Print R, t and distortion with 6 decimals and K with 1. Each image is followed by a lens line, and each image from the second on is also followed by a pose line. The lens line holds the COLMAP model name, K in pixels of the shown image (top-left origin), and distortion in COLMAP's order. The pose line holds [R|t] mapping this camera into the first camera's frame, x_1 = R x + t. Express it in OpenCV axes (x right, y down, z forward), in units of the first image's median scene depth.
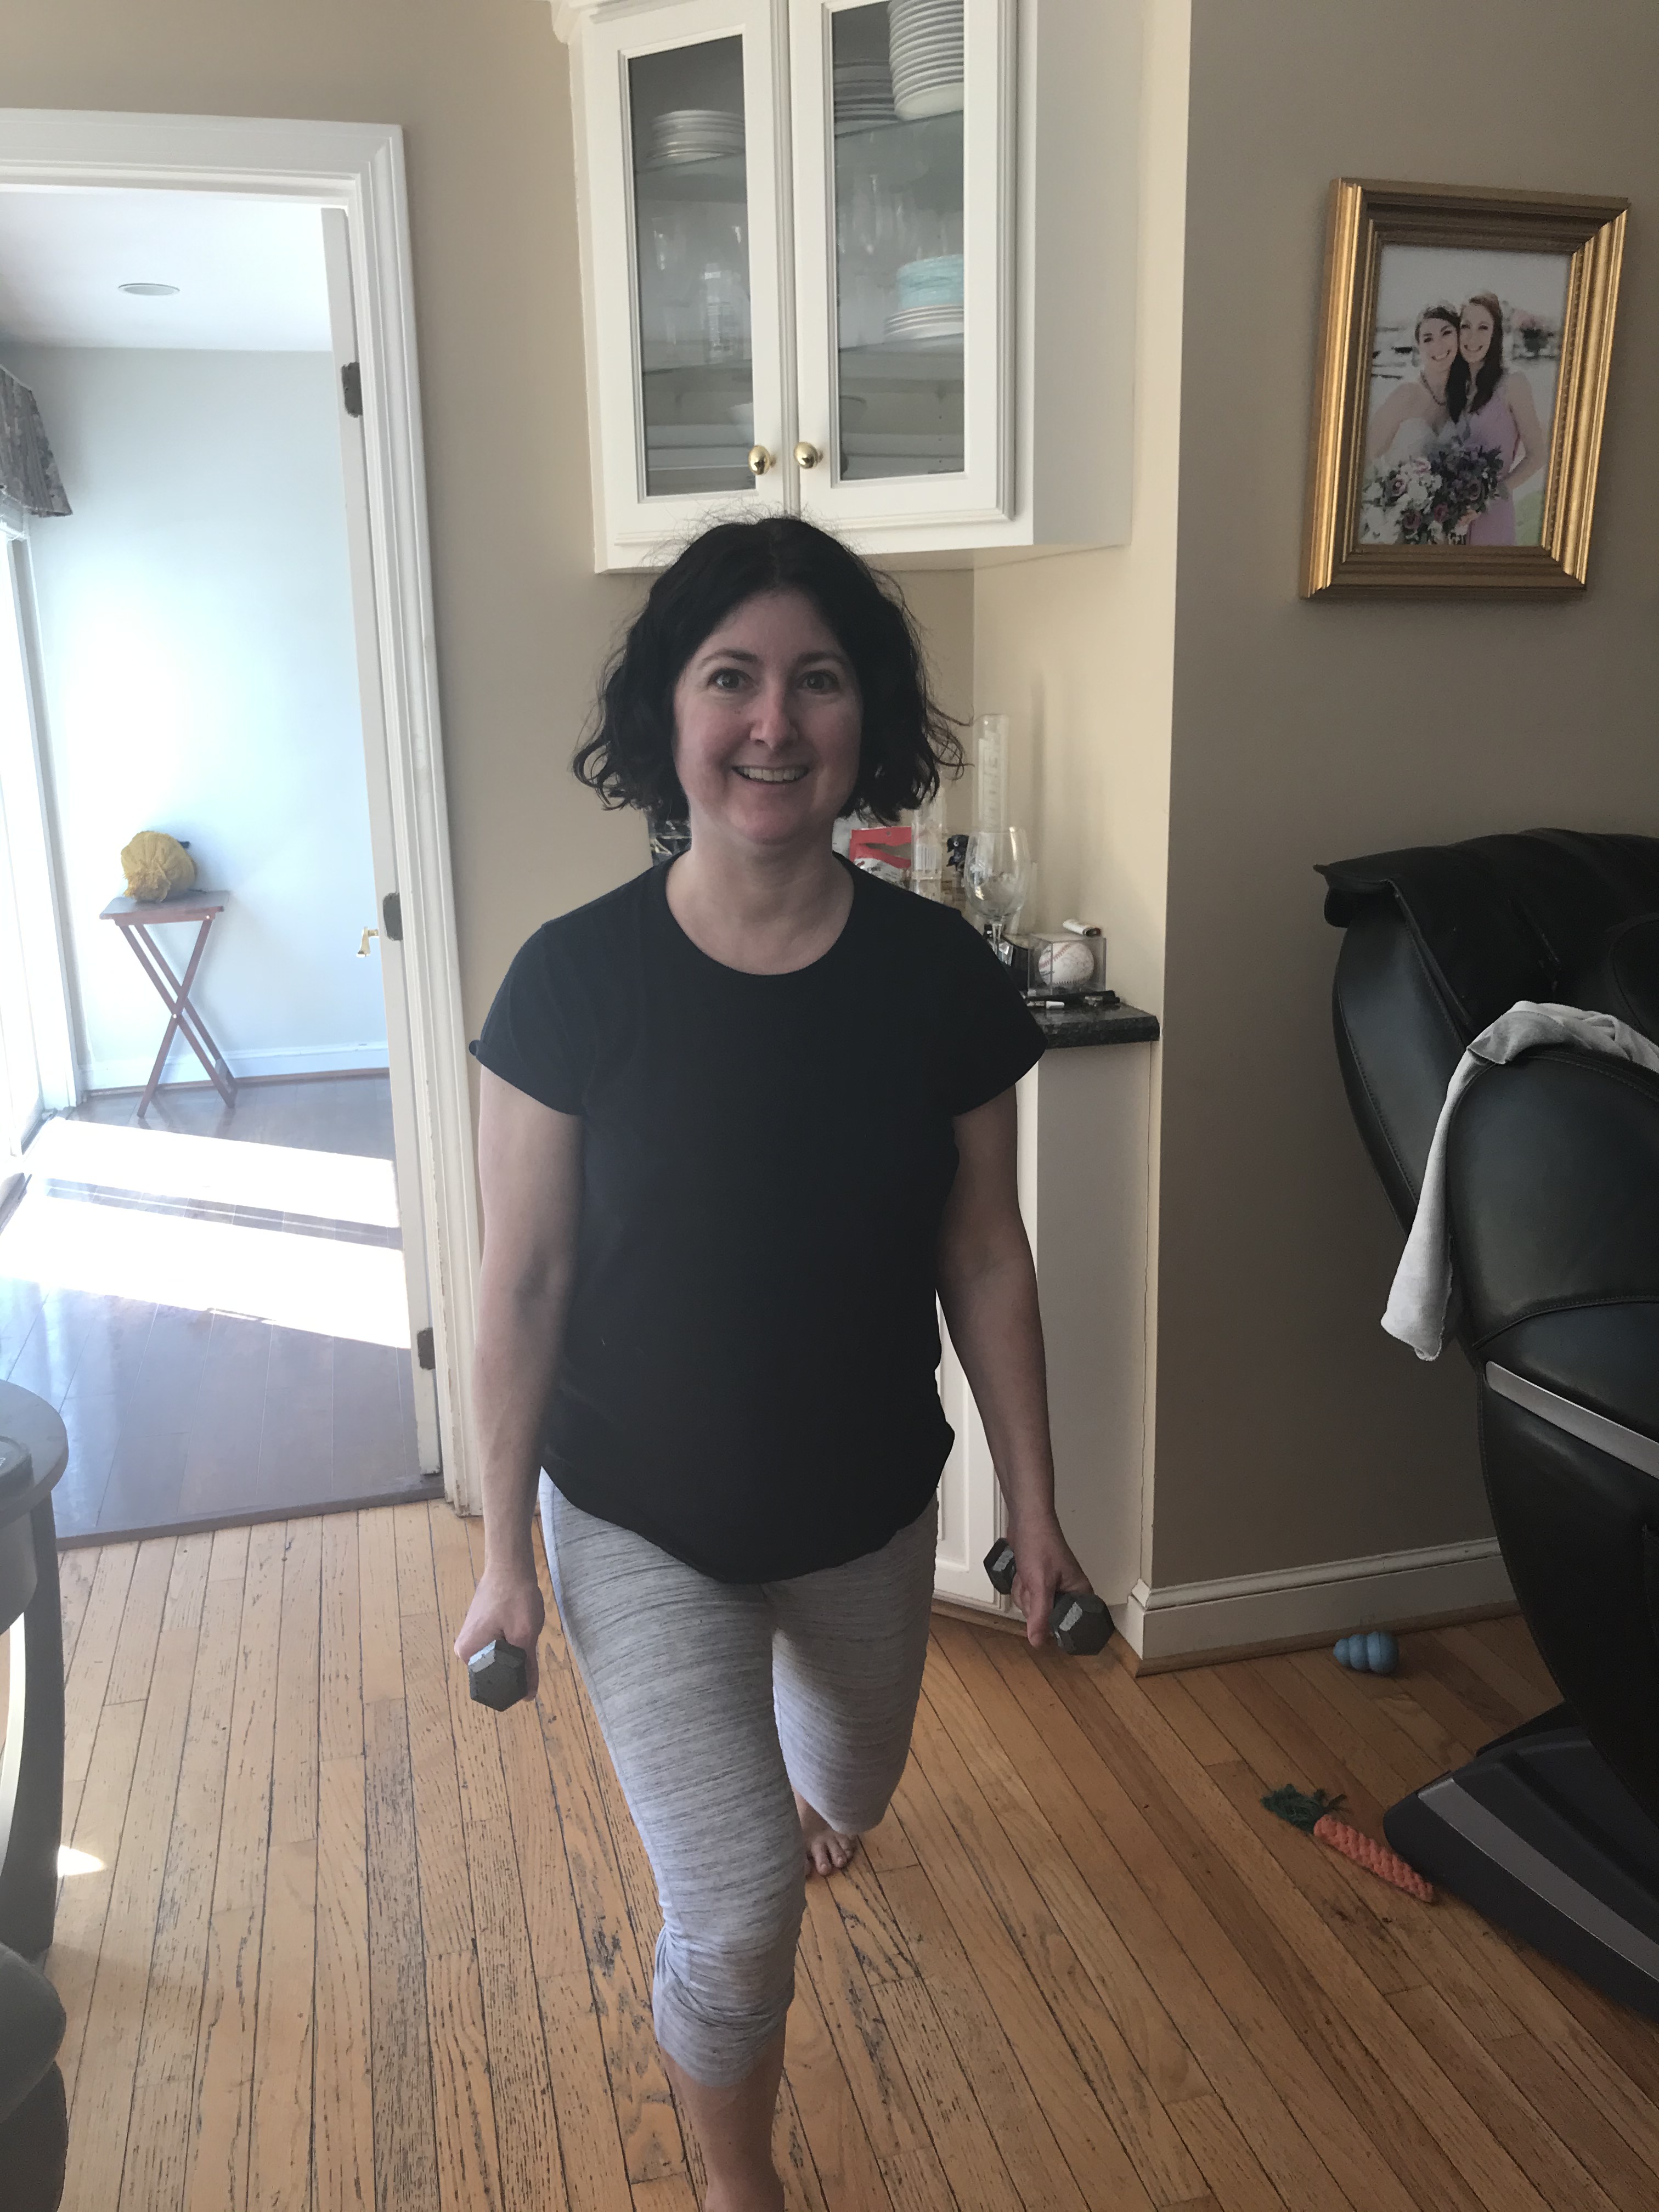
lens RADIAL K [[1808.5, 0, 829.5], [0, 1808.5, 1106.0], [0, 0, 1]] dist [0.001945, 0.002501]
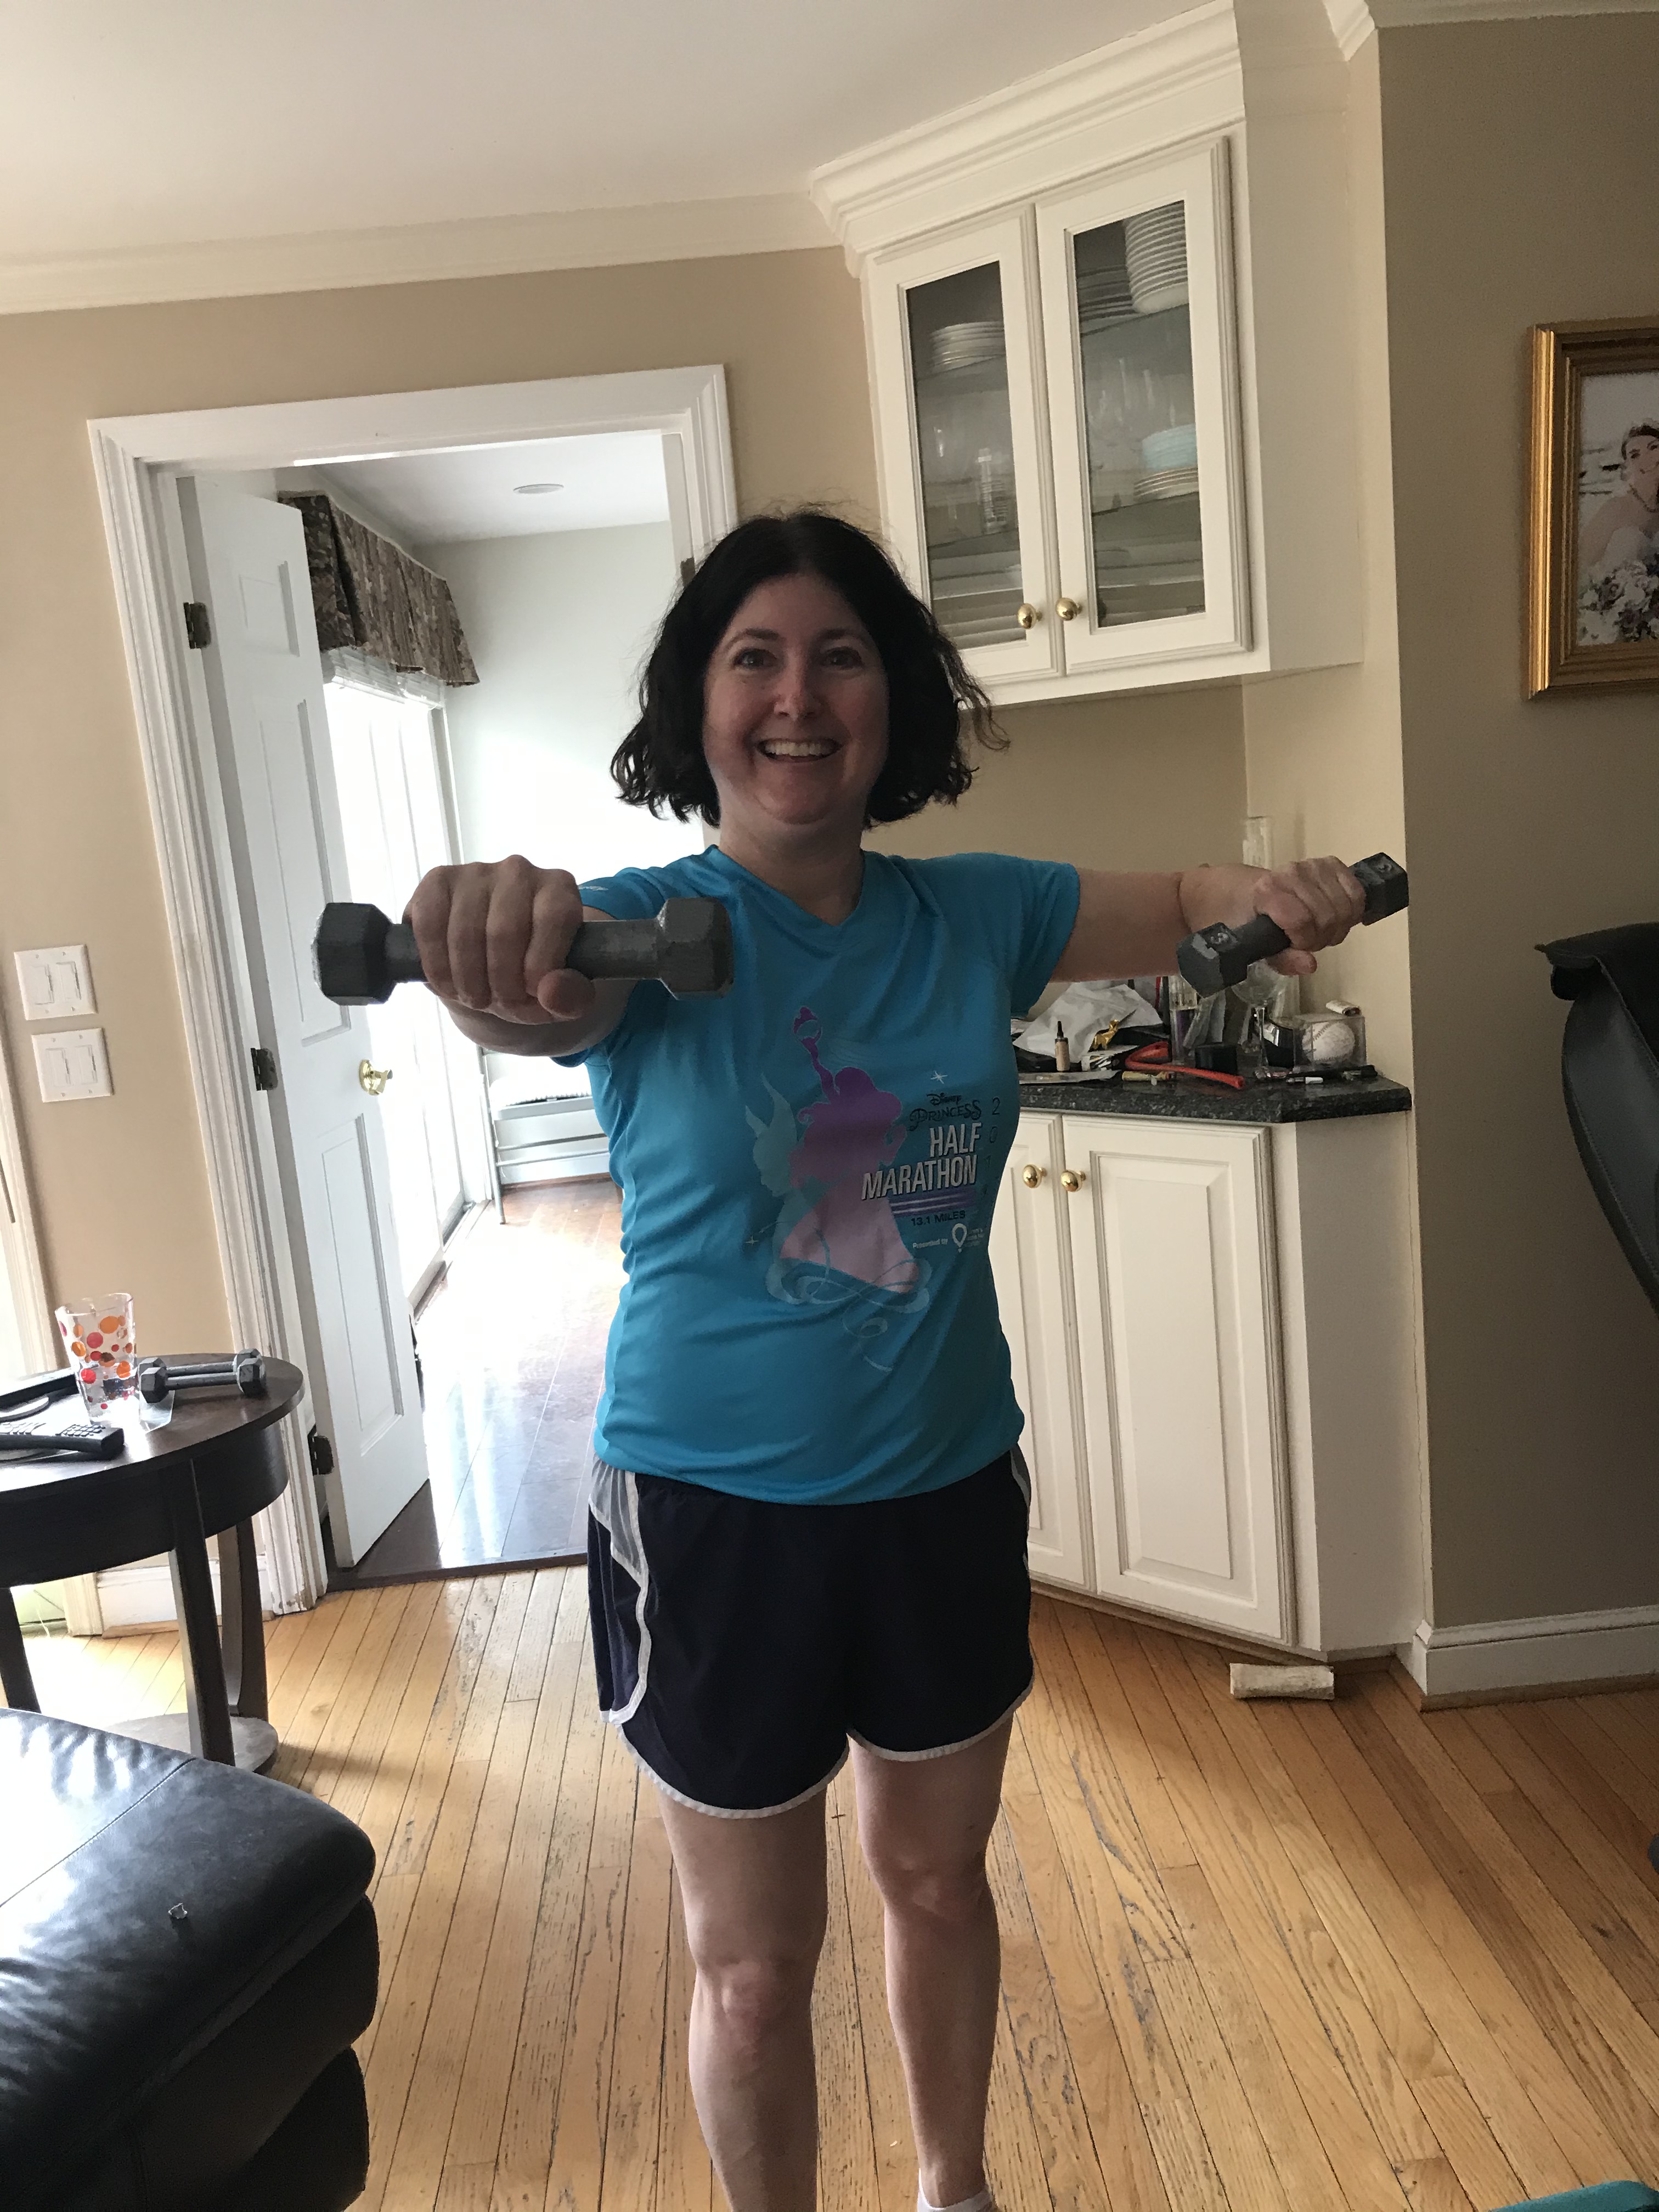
lens RADIAL K [[1818.3, 0, 825.8], [0, 1818.3, 1092.0], [0, 0, 1]] dist [0.062874, -0.101861]
pose [[0.975848, -0.033103, -0.215927, 0.082571], [0.021586, 0.998226, -0.055482, 0.006673], [0.217381, 0.049481, 0.974832, -0.154956]]
